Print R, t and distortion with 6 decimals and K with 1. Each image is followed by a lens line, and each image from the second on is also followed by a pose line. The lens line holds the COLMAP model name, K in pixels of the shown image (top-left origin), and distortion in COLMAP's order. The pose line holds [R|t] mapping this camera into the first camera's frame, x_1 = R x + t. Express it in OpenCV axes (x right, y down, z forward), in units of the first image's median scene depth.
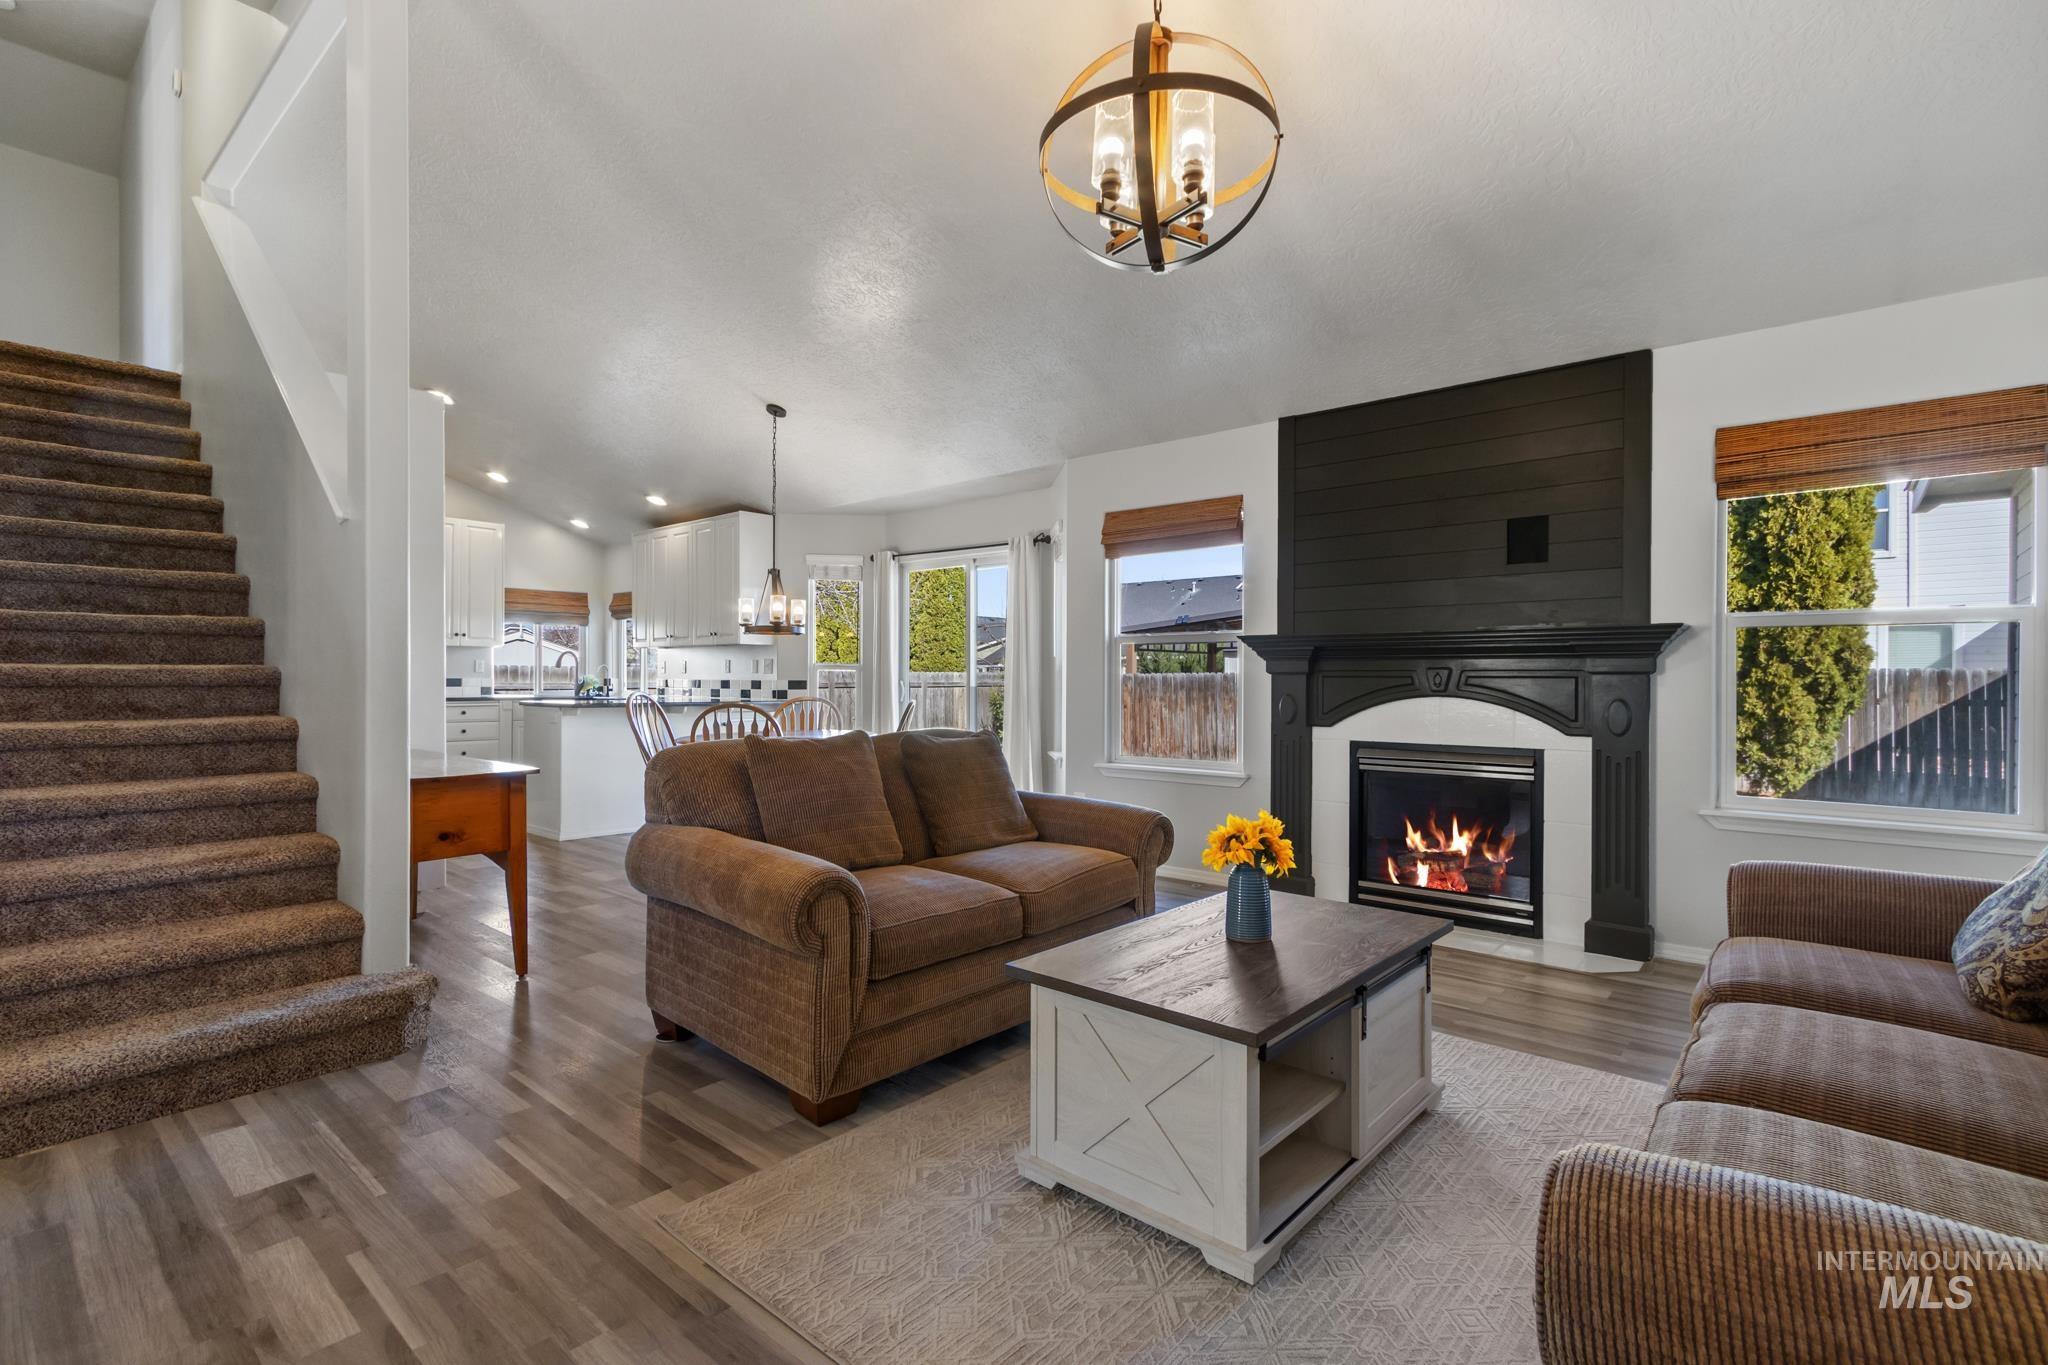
lens RADIAL K [[960.9, 0, 1017.8], [0, 960.9, 661.6], [0, 0, 1]] dist [0.009908, 0.000019]
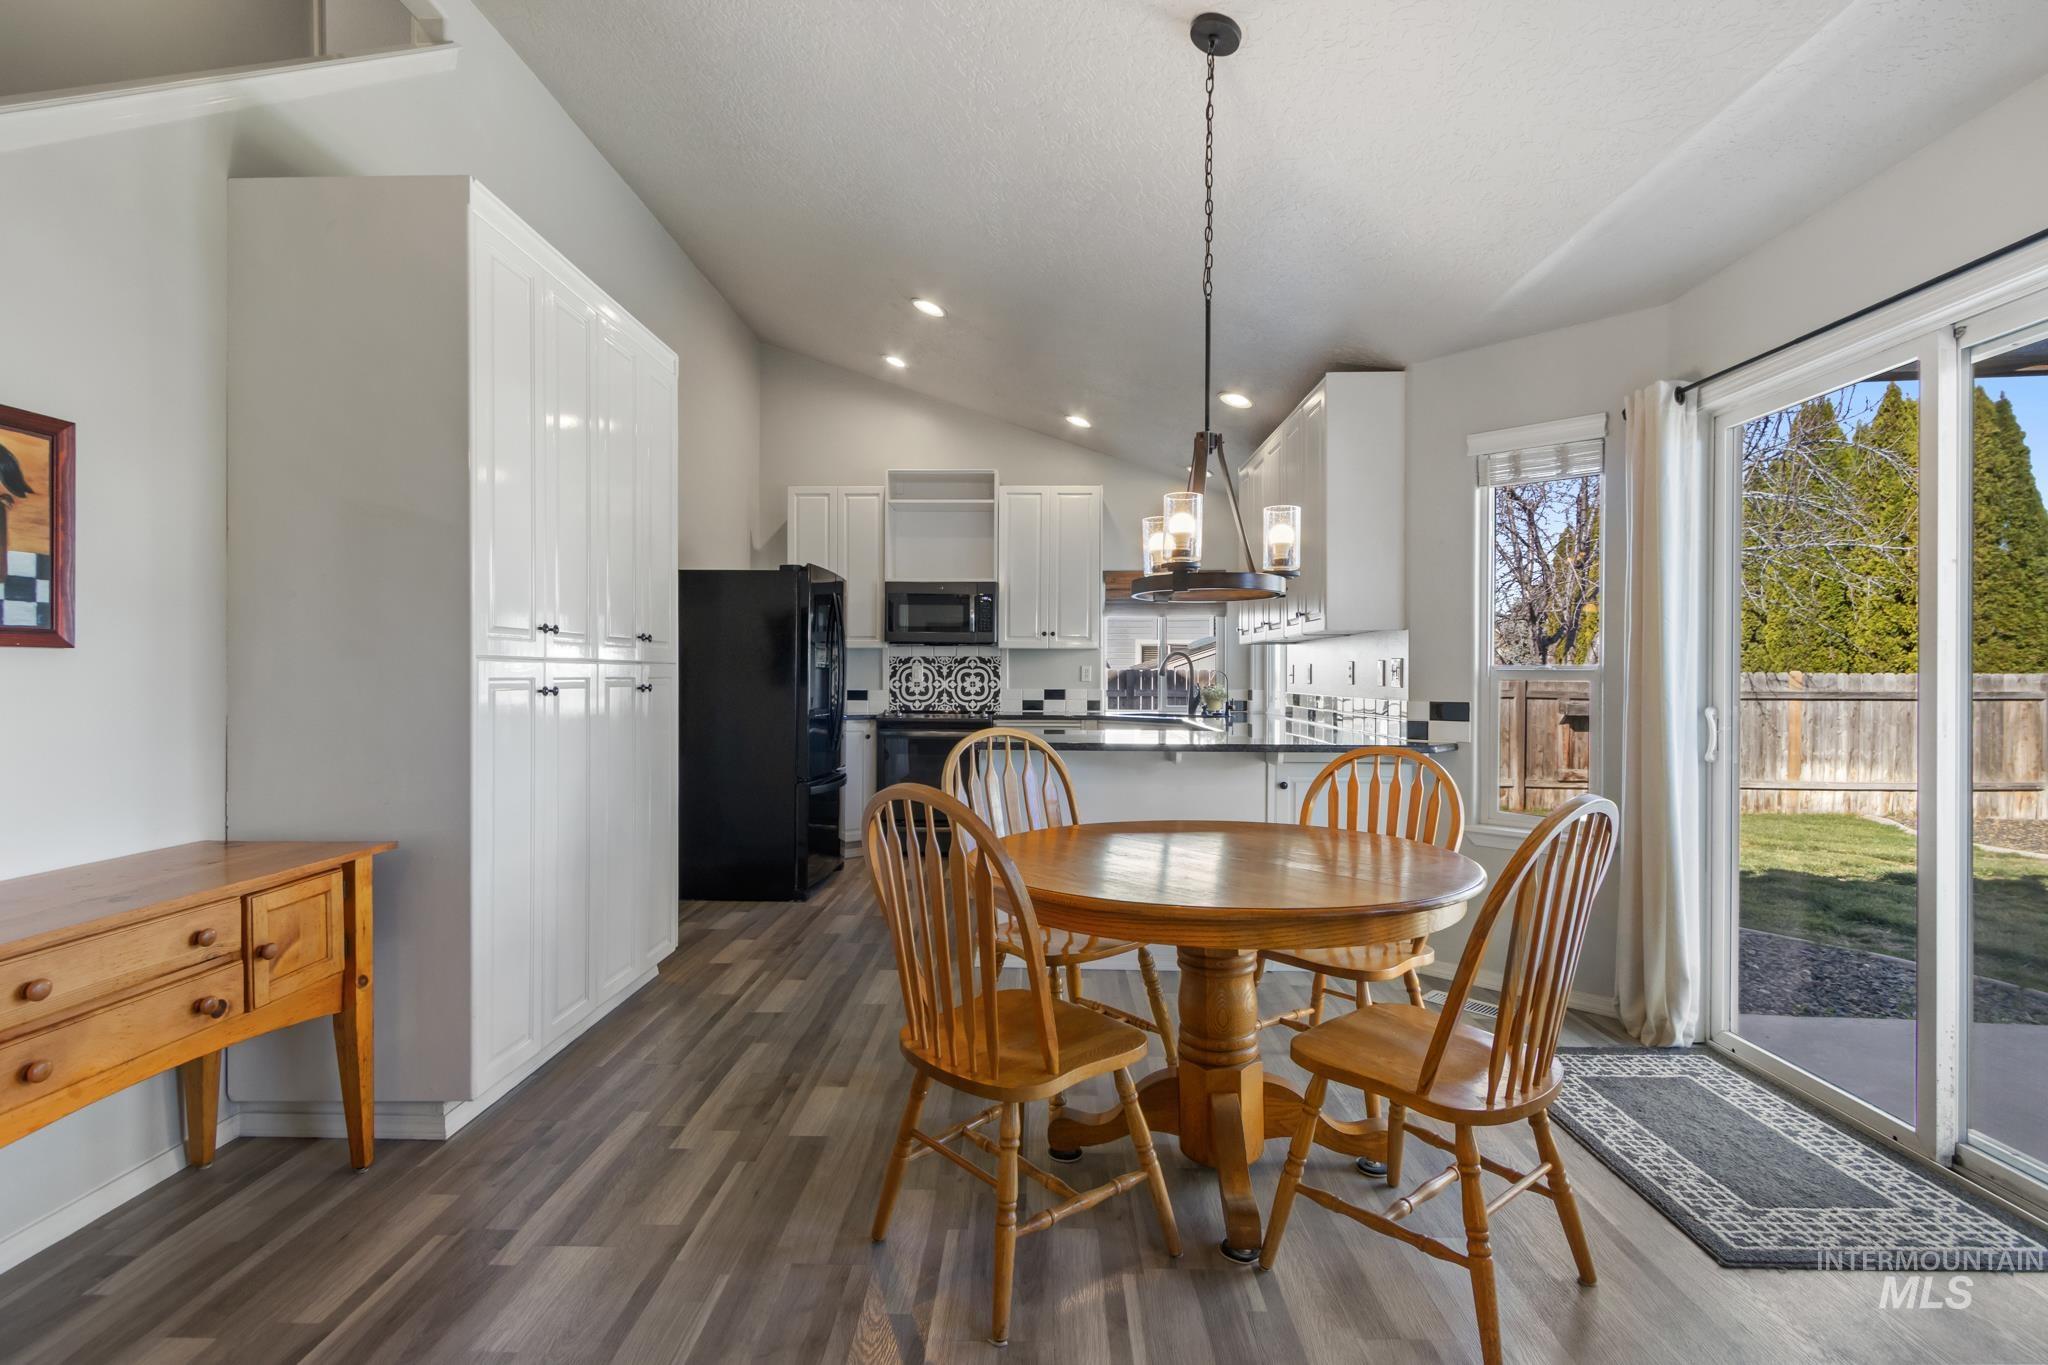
lens RADIAL K [[948.4, 0, 1019.6], [0, 948.4, 680.0], [0, 0, 1]] dist [0.006698, -0.000248]
pose [[0.635666, -0.001921, -0.771962, 0.000974], [0.018552, 0.999746, 0.012788, -0.002783], [0.771741, -0.022450, 0.635541, 0.870229]]
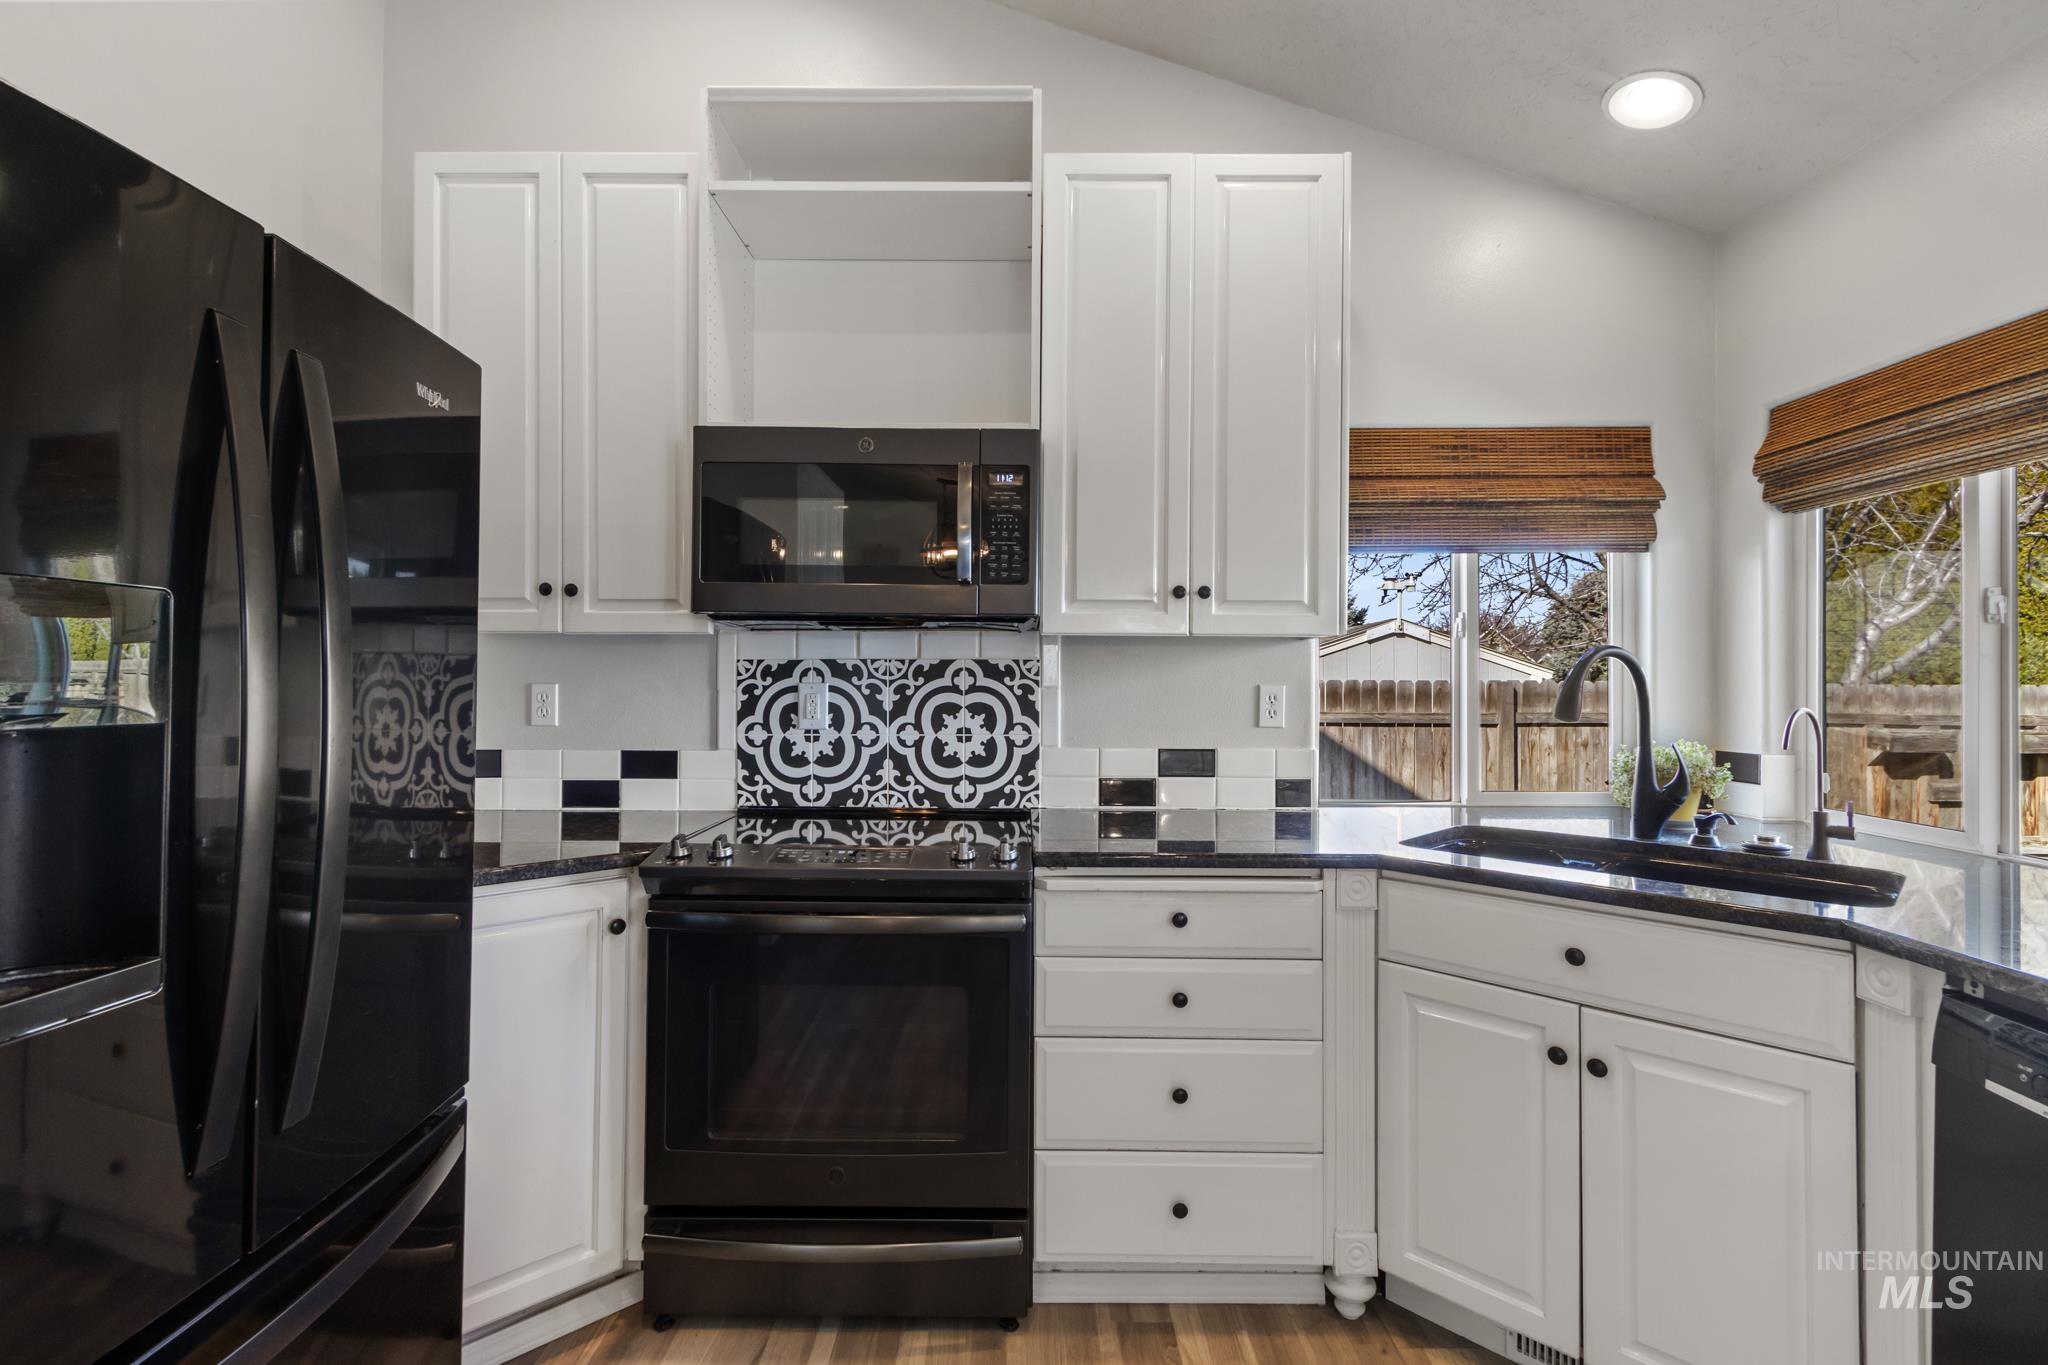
lens RADIAL K [[948.4, 0, 1019.6], [0, 948.4, 680.0], [0, 0, 1]] dist [0.006698, -0.000248]
pose [[0.647175, -0.001224, -0.762341, -0.724100], [0.016317, 0.999792, 0.012247, -0.015698], [0.762167, -0.020366, 0.647060, 1.406091]]
